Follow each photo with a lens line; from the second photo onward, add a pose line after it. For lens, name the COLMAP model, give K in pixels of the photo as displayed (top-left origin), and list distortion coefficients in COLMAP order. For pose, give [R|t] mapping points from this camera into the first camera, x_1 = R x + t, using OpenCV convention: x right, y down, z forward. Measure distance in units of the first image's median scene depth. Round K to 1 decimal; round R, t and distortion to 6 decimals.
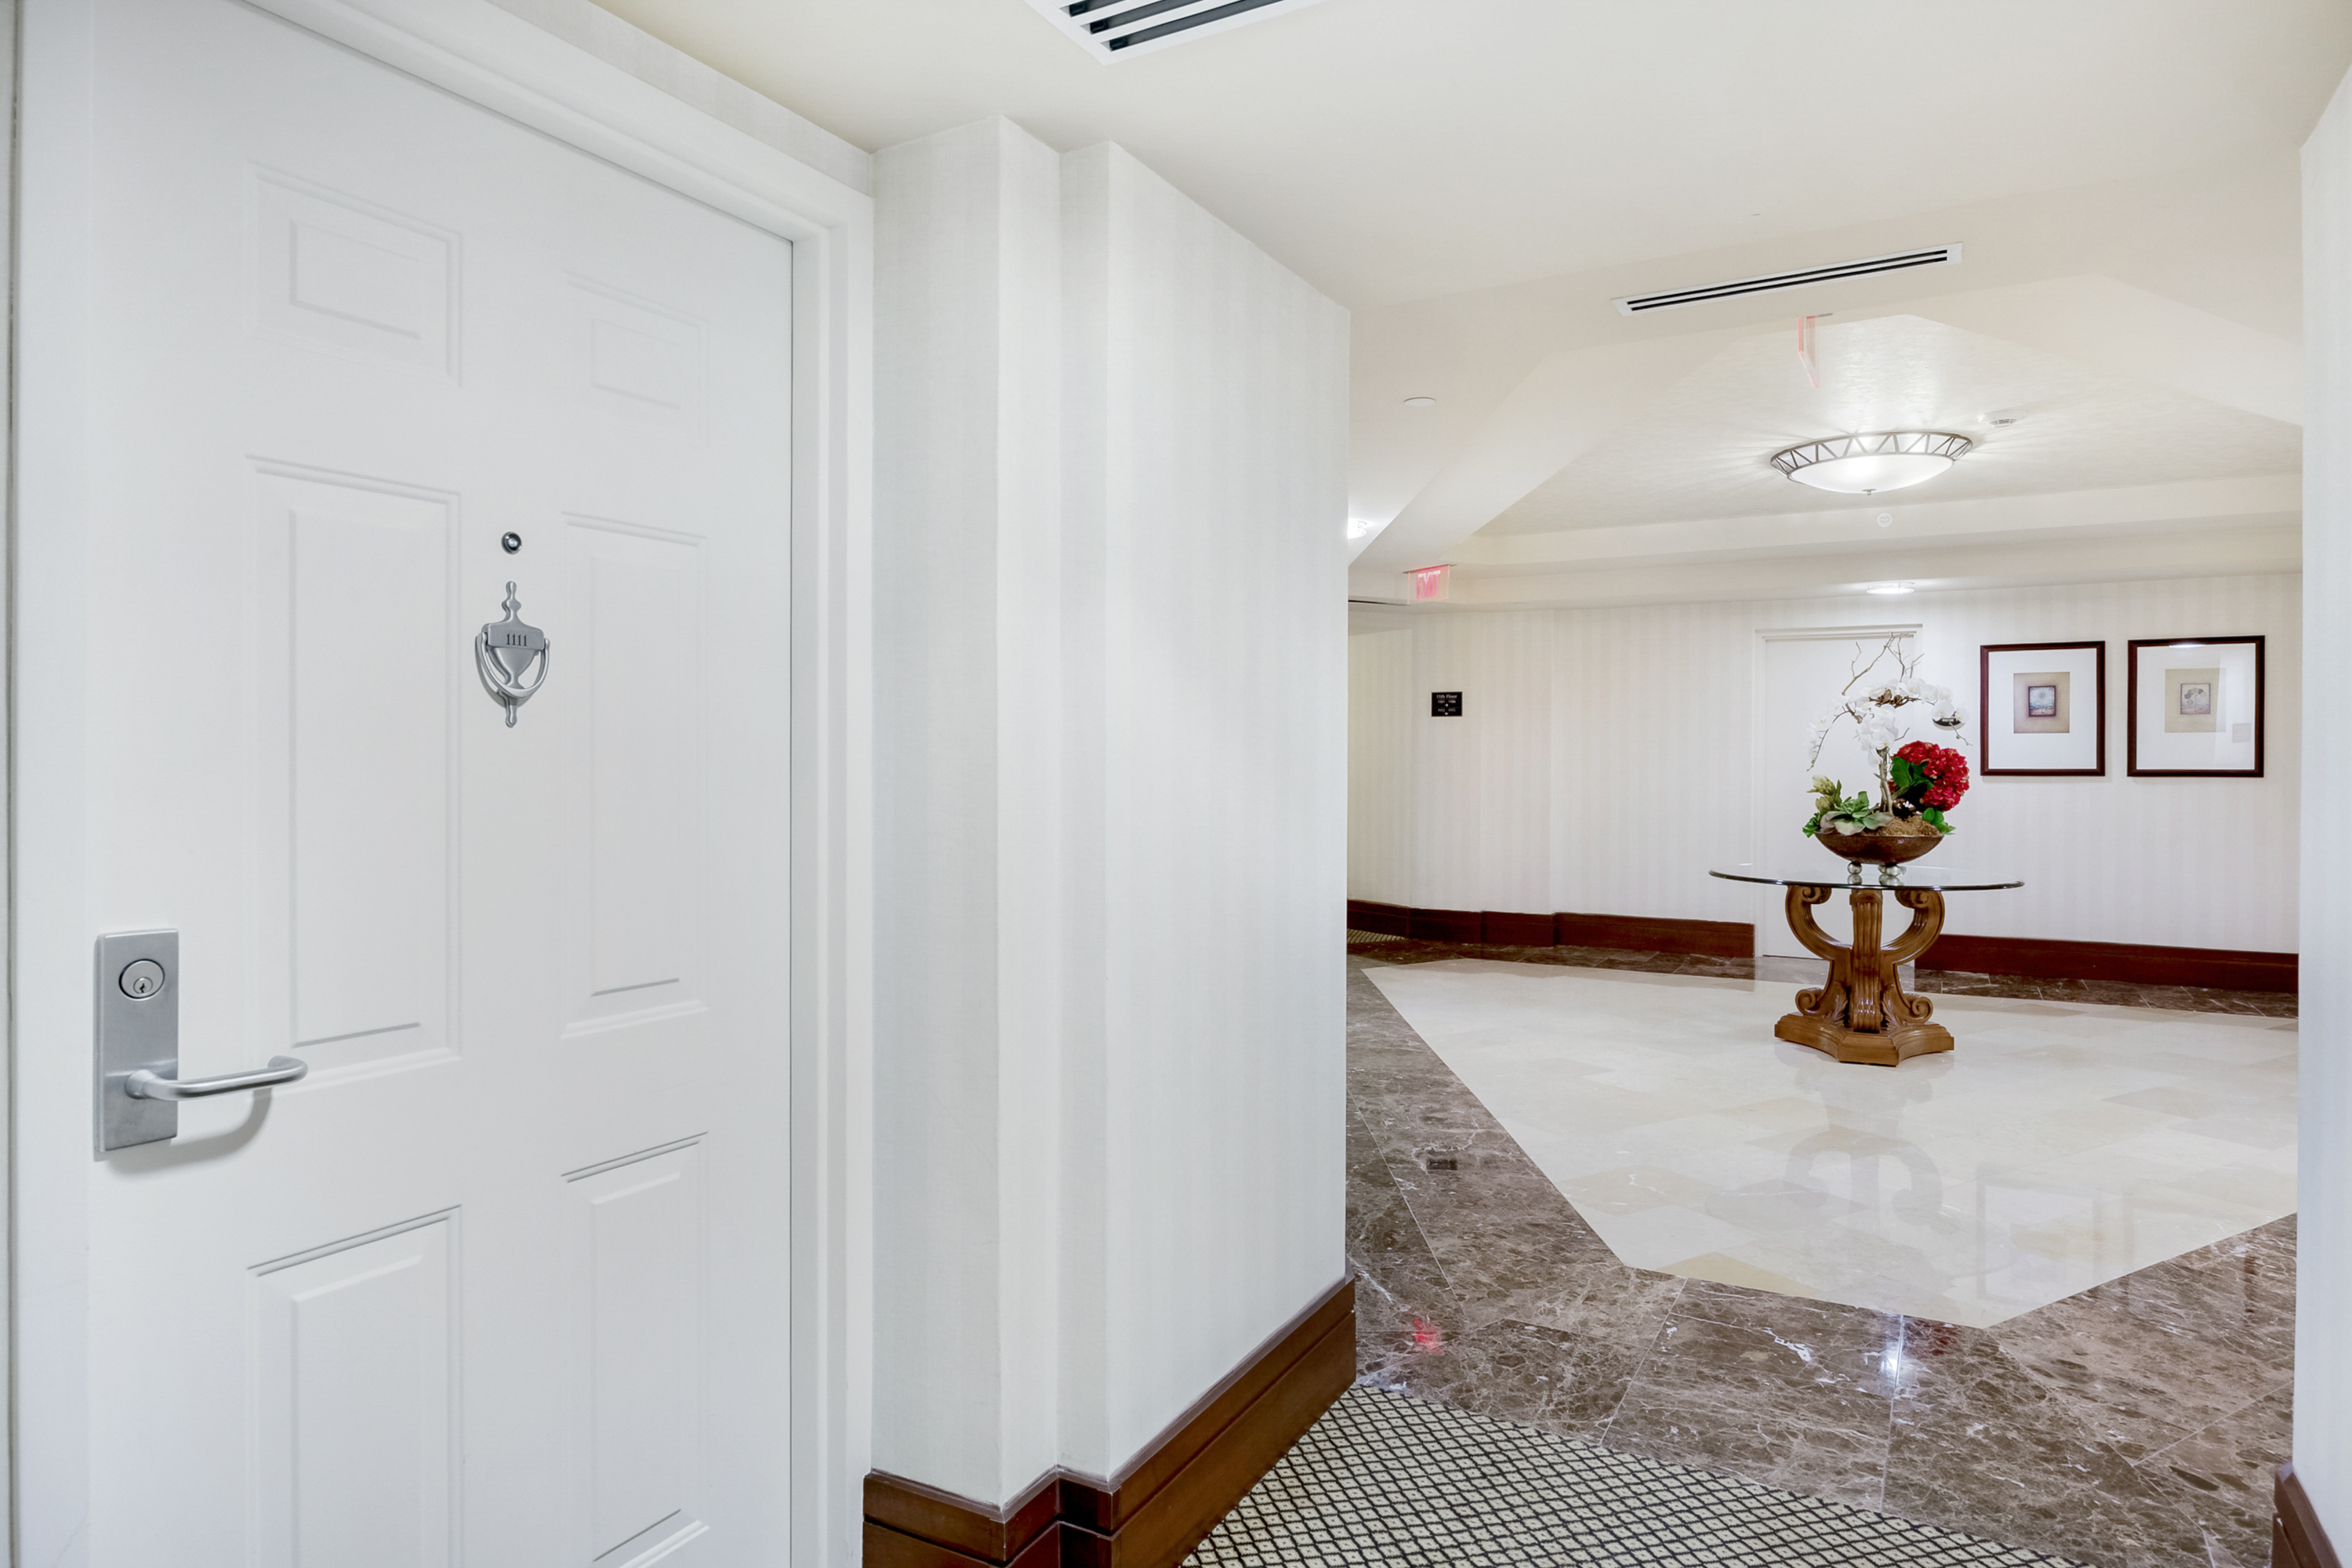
lens RADIAL K [[1419.9, 0, 1164.8], [0, 1419.9, 769.7], [0, 0, 1]] dist [-0.008279, -0.001885]
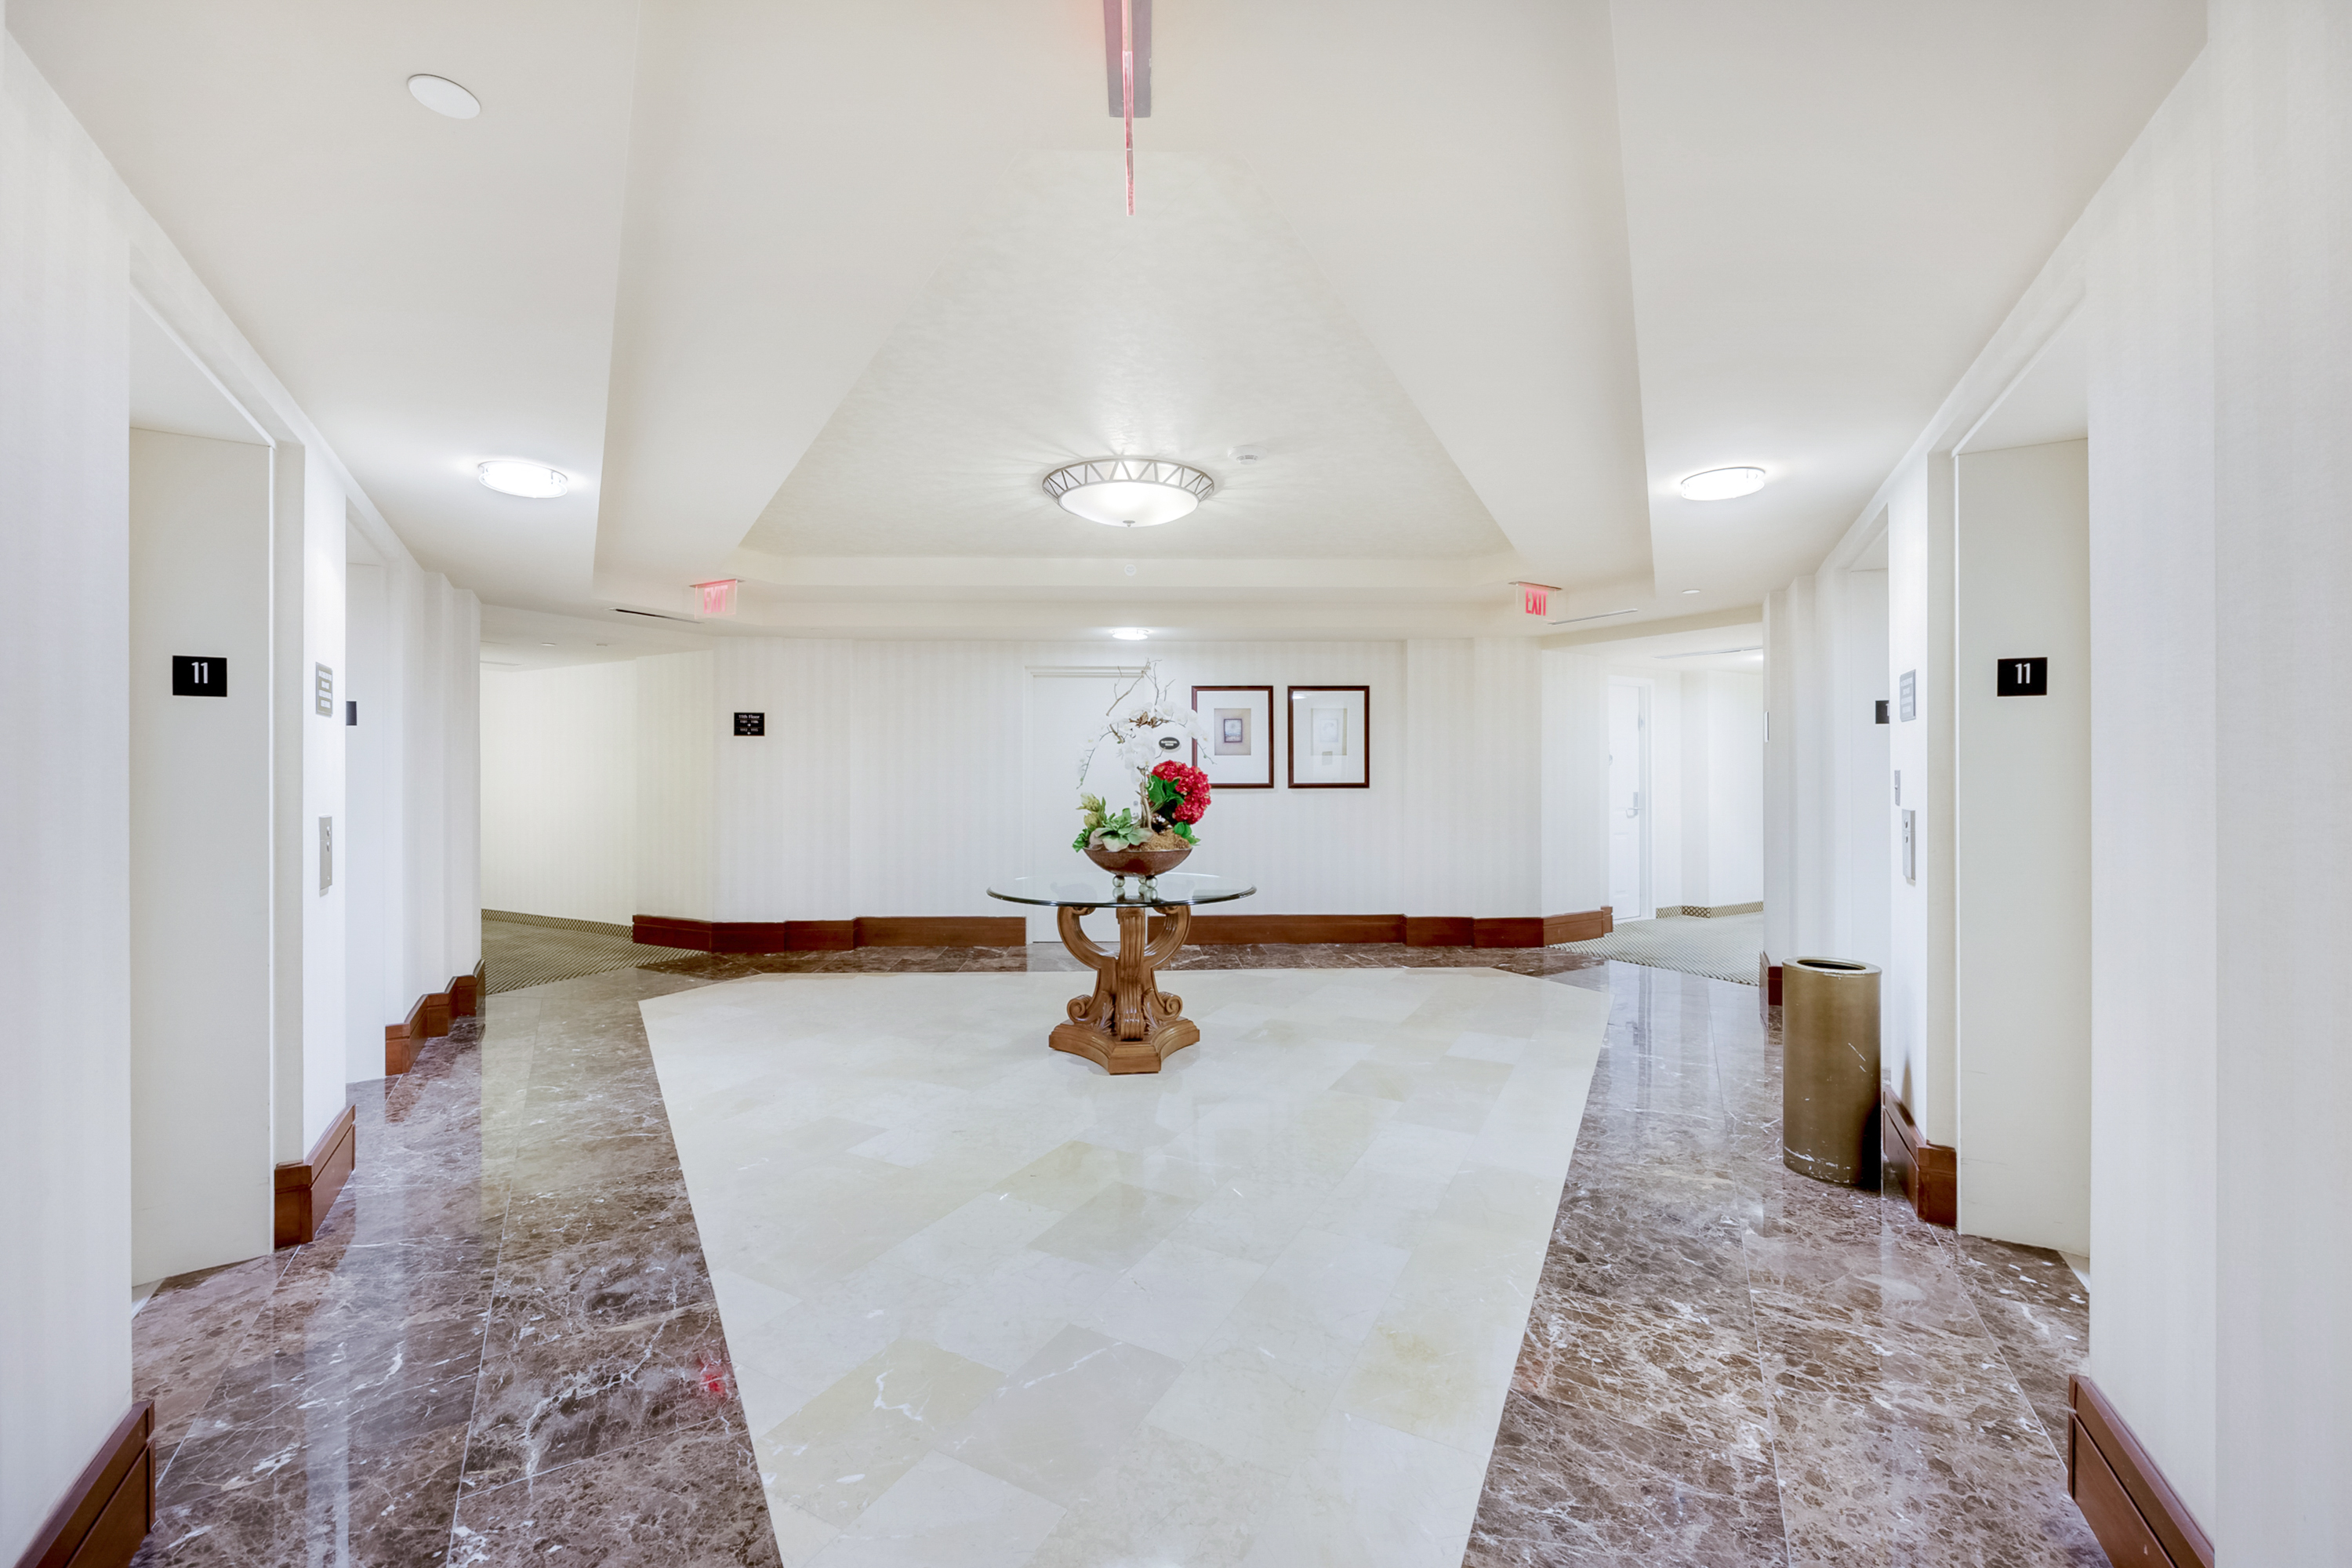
lens RADIAL K [[1172.1, 0, 1170.1], [0, 1172.1, 777.1], [0, 0, 1]] dist [-0.003704, 0.000608]
pose [[0.868167, -0.003355, 0.496260, 0.087958], [0.006493, 0.999968, -0.004599, -0.003176], [-0.496229, 0.007215, 0.868162, 0.223009]]
